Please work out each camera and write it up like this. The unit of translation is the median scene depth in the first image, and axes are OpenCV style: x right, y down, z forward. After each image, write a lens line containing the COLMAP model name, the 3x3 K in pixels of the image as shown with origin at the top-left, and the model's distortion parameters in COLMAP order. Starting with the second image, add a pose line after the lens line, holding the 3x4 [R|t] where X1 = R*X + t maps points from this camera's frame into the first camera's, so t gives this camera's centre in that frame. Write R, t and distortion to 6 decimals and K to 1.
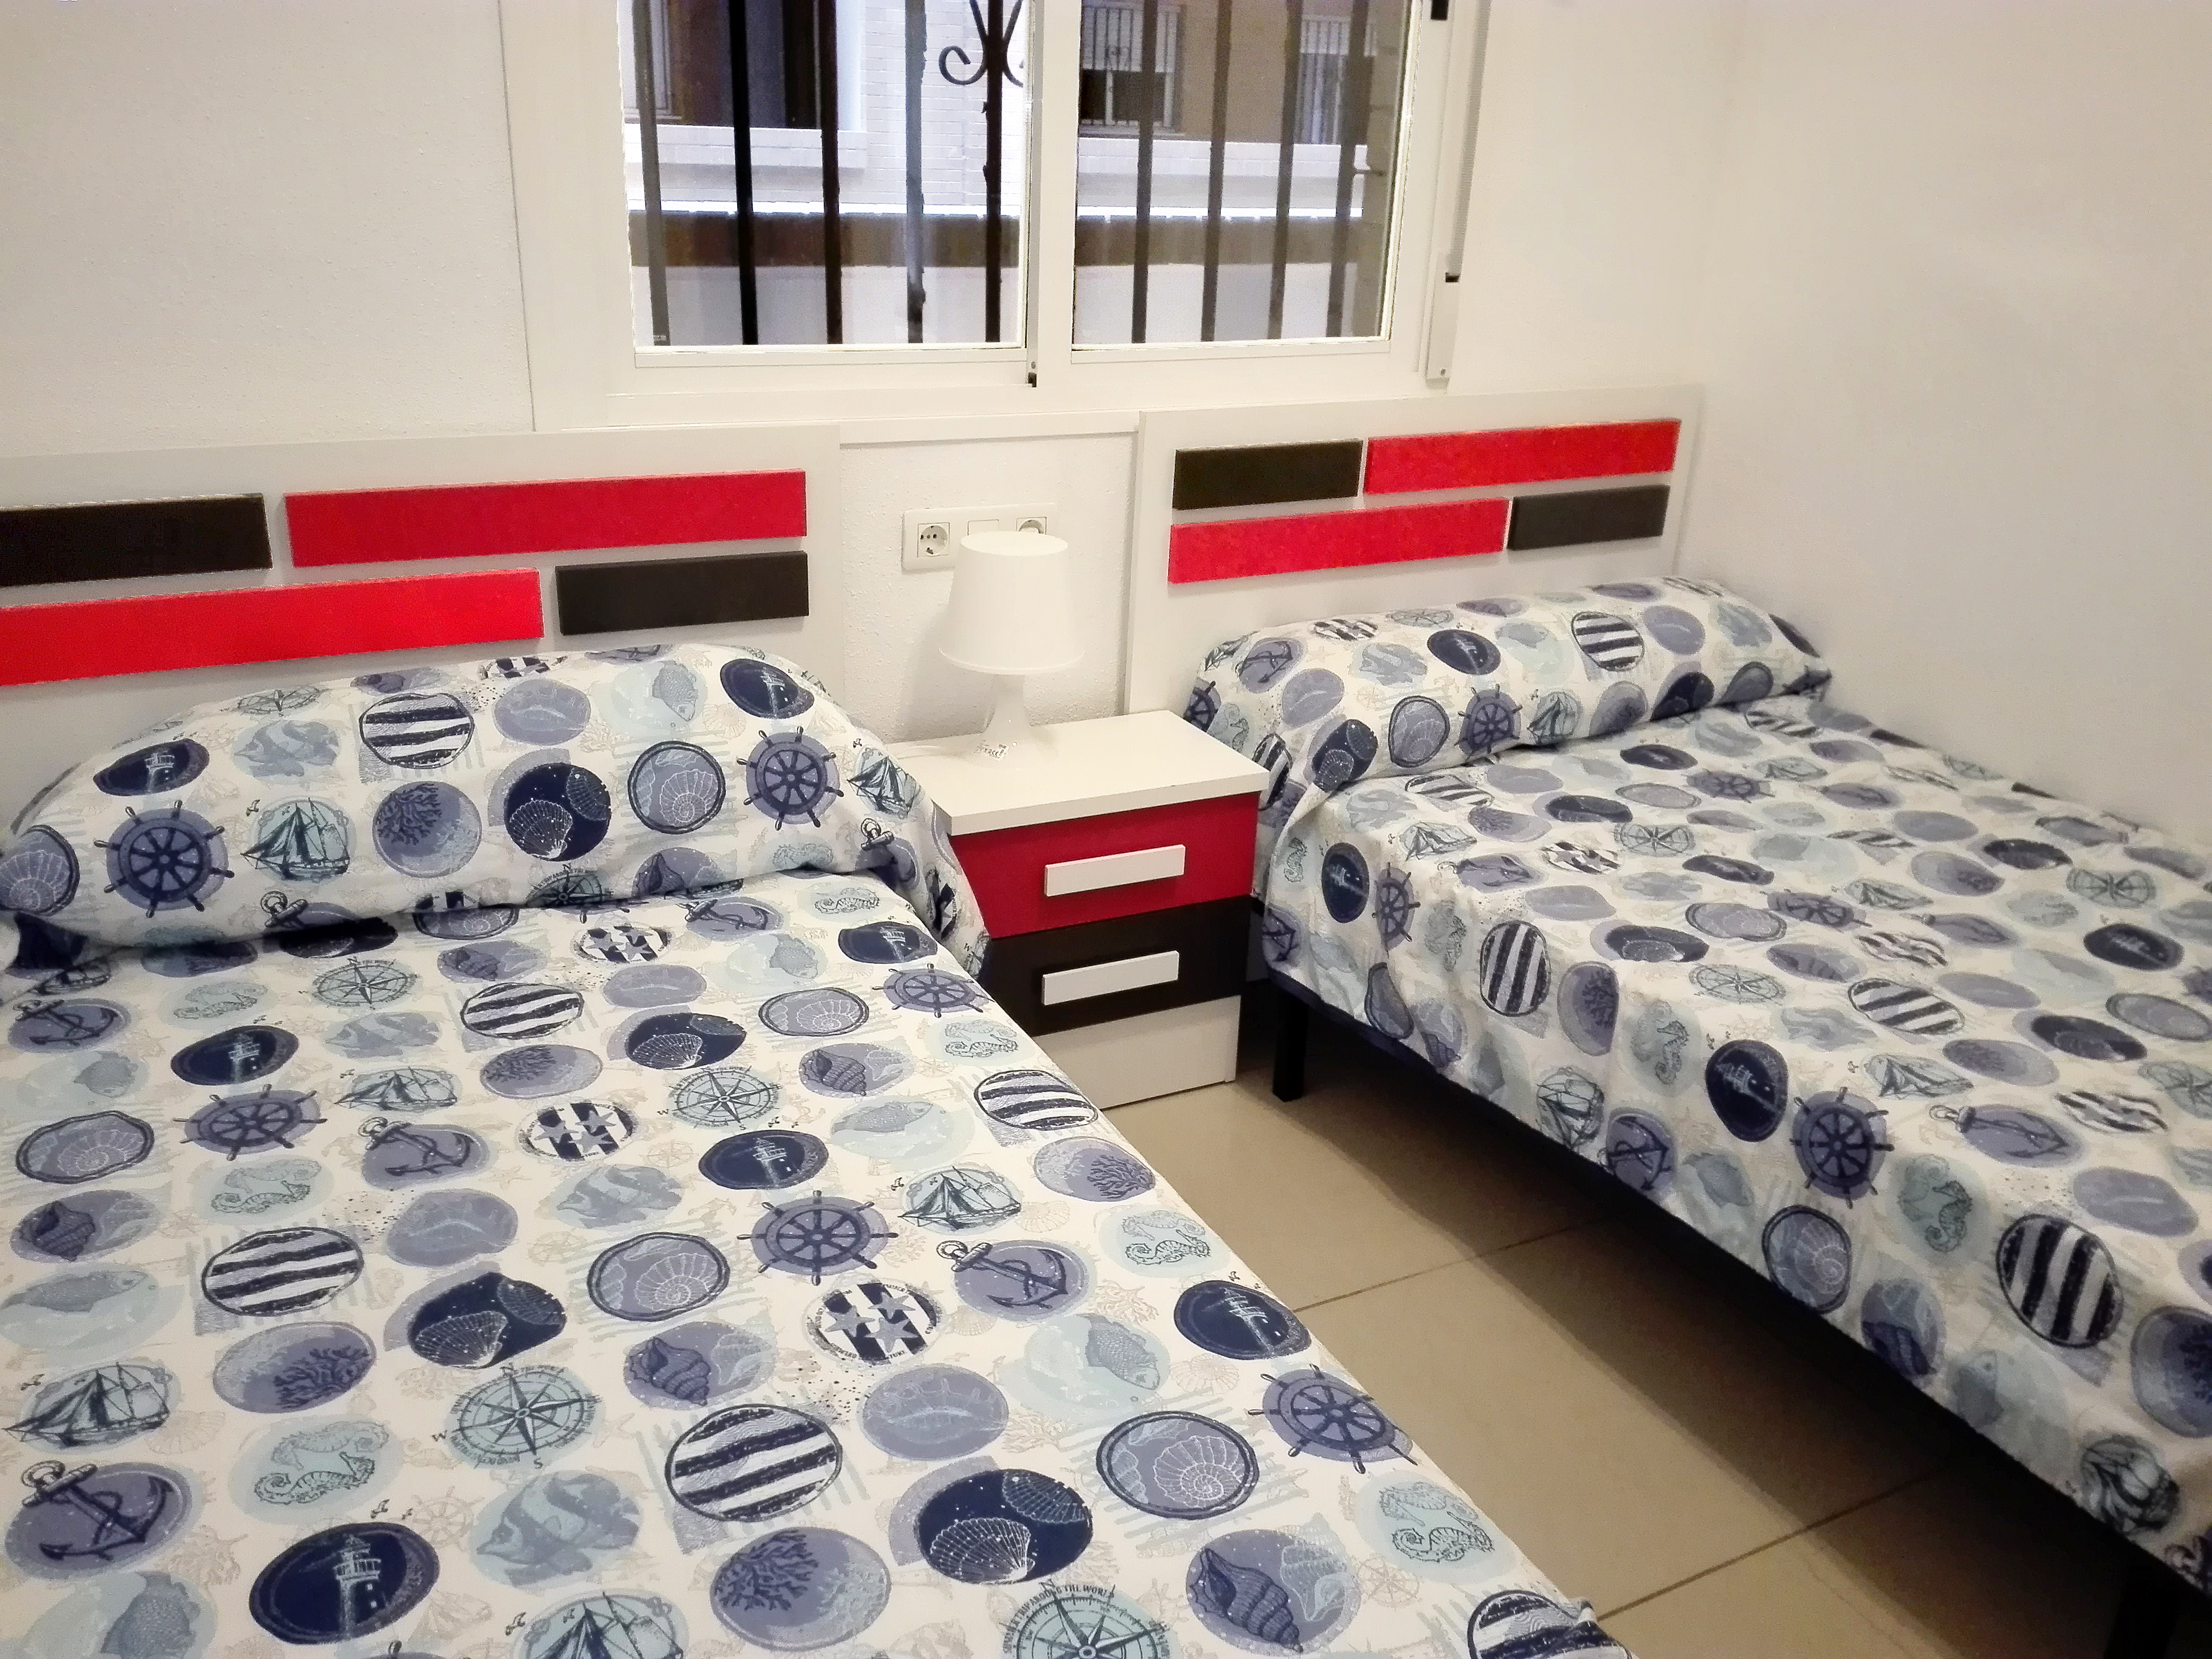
lens RADIAL K [[1778.5, 0, 1111.3], [0, 1778.5, 839.9], [0, 0, 1]] dist [0.153686, -0.305936]
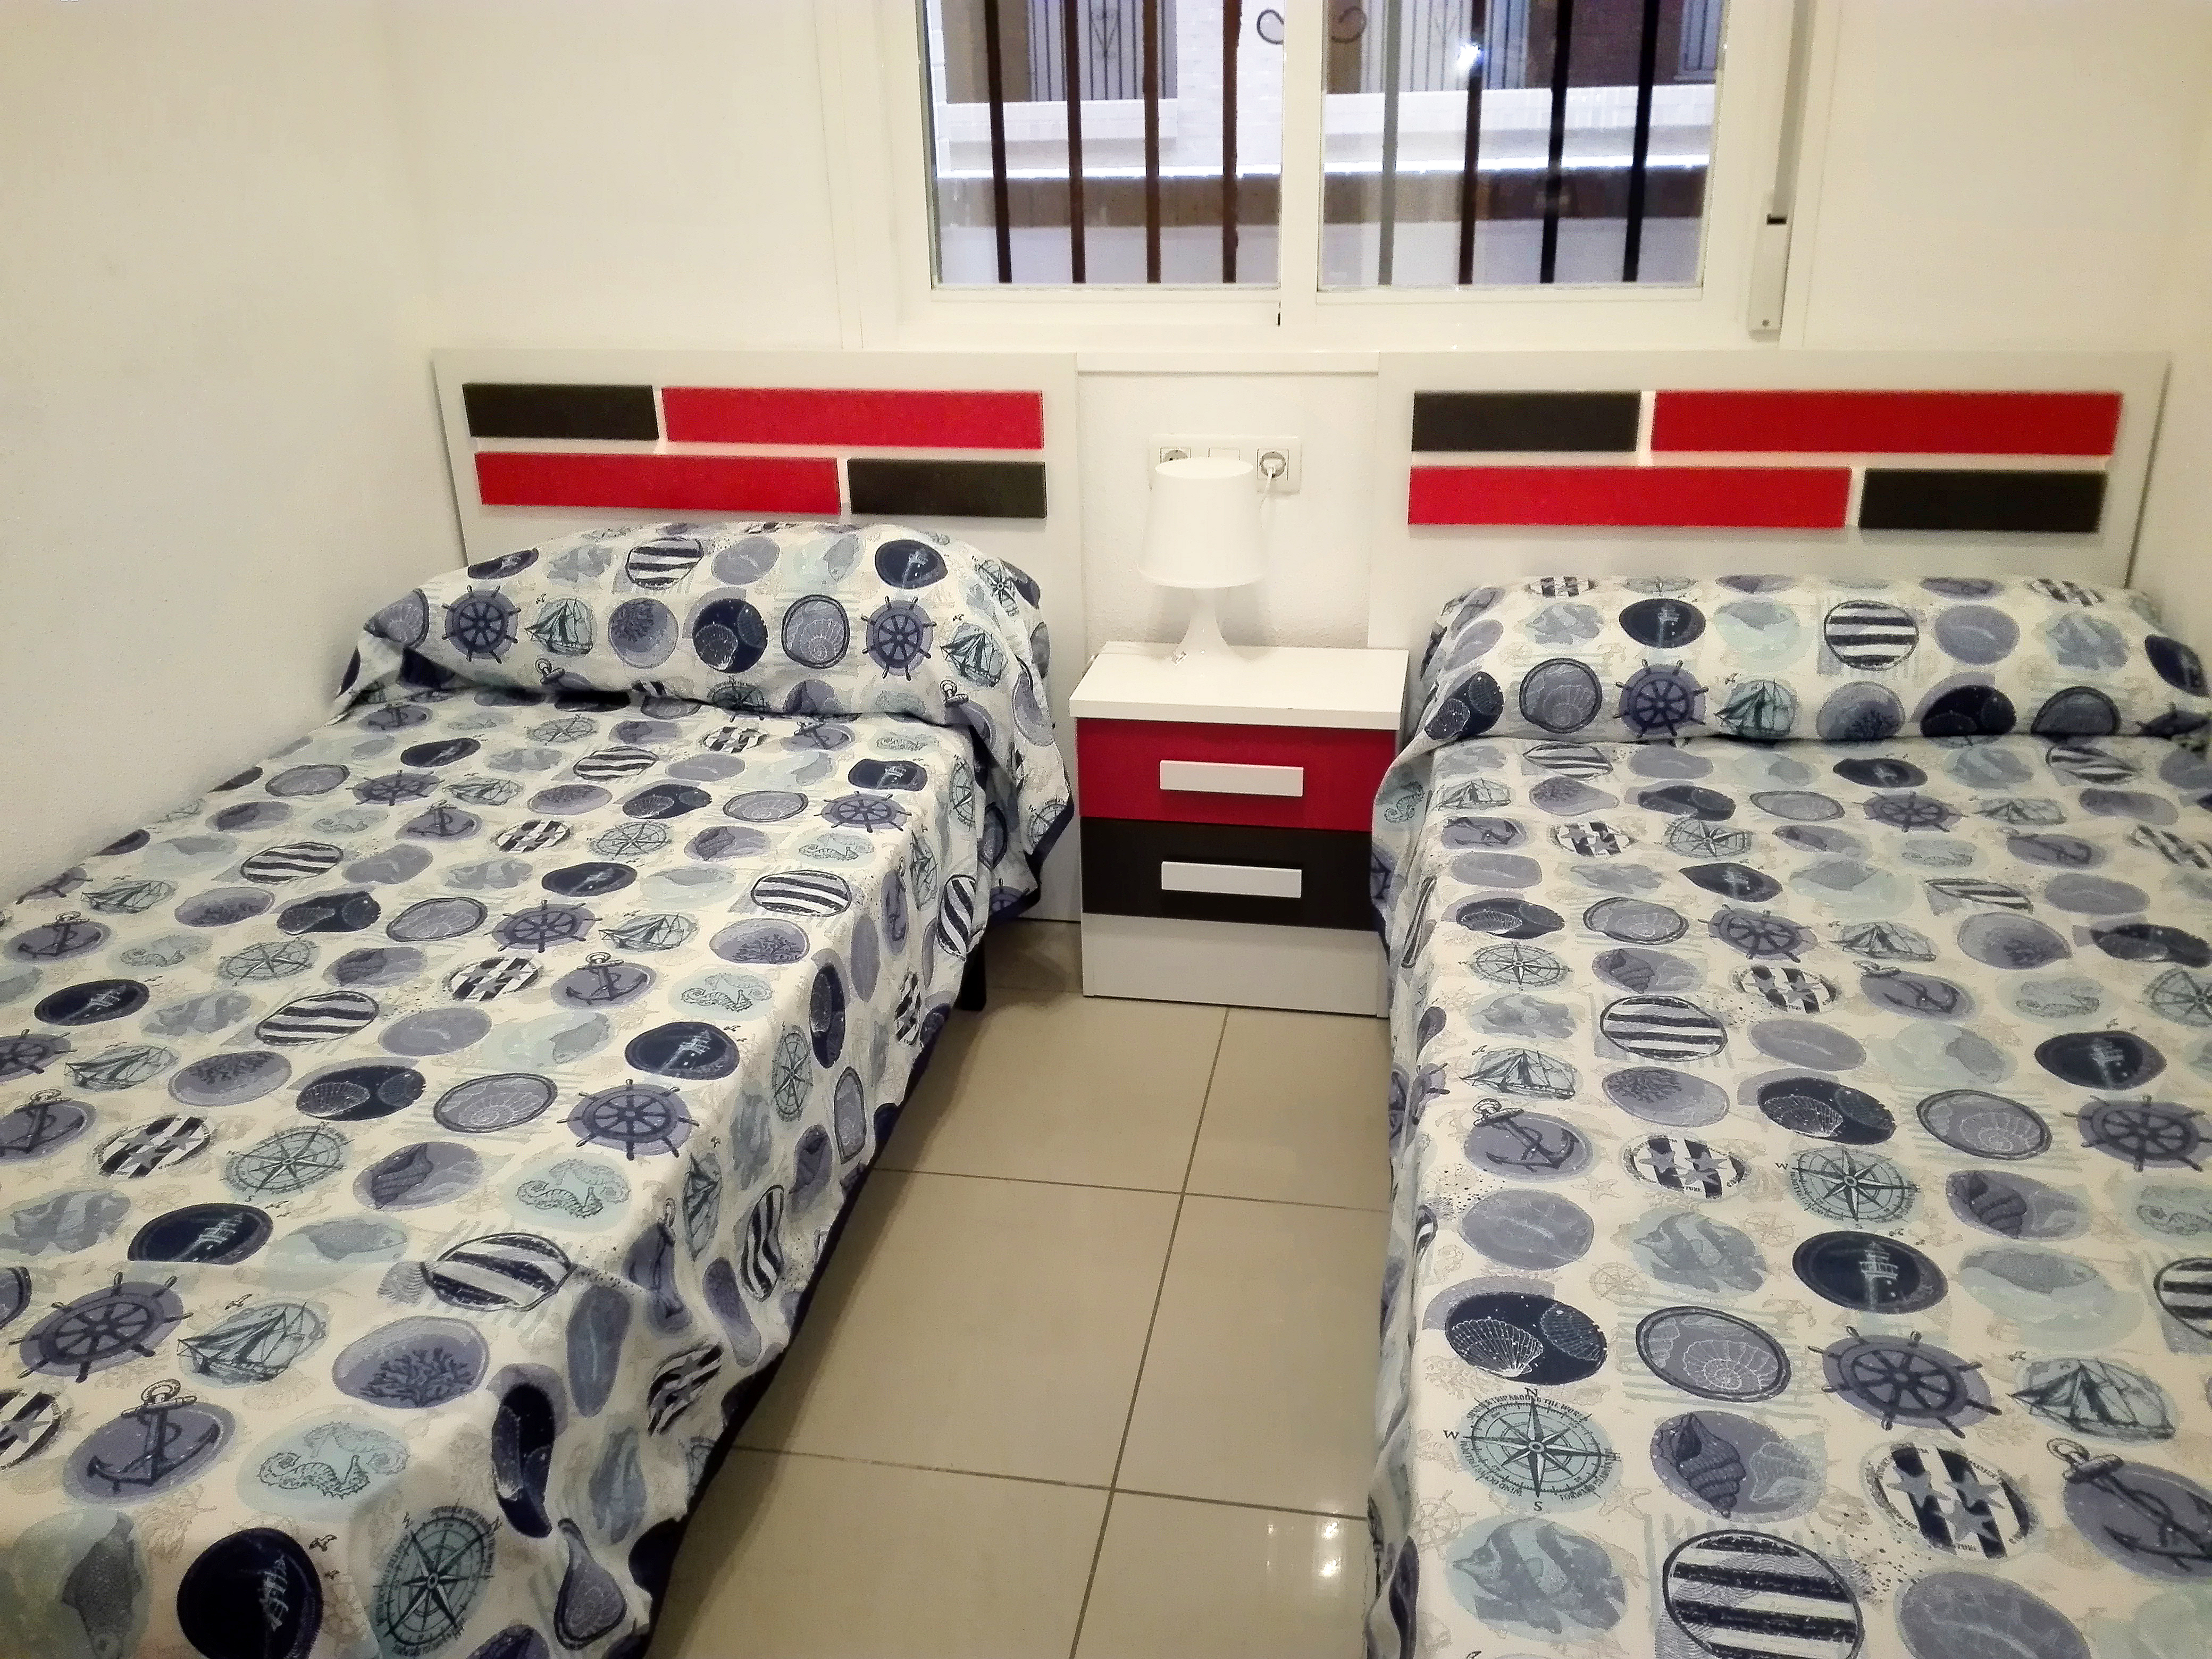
lens RADIAL K [[1778.5, 0, 1111.3], [0, 1778.5, 839.9], [0, 0, 1]] dist [0.153686, -0.305936]
pose [[0.790514, 0.188599, -0.582681, 0.672393], [-0.180036, 0.980929, 0.073249, -0.014526], [0.585384, 0.046999, 0.809393, 0.103552]]
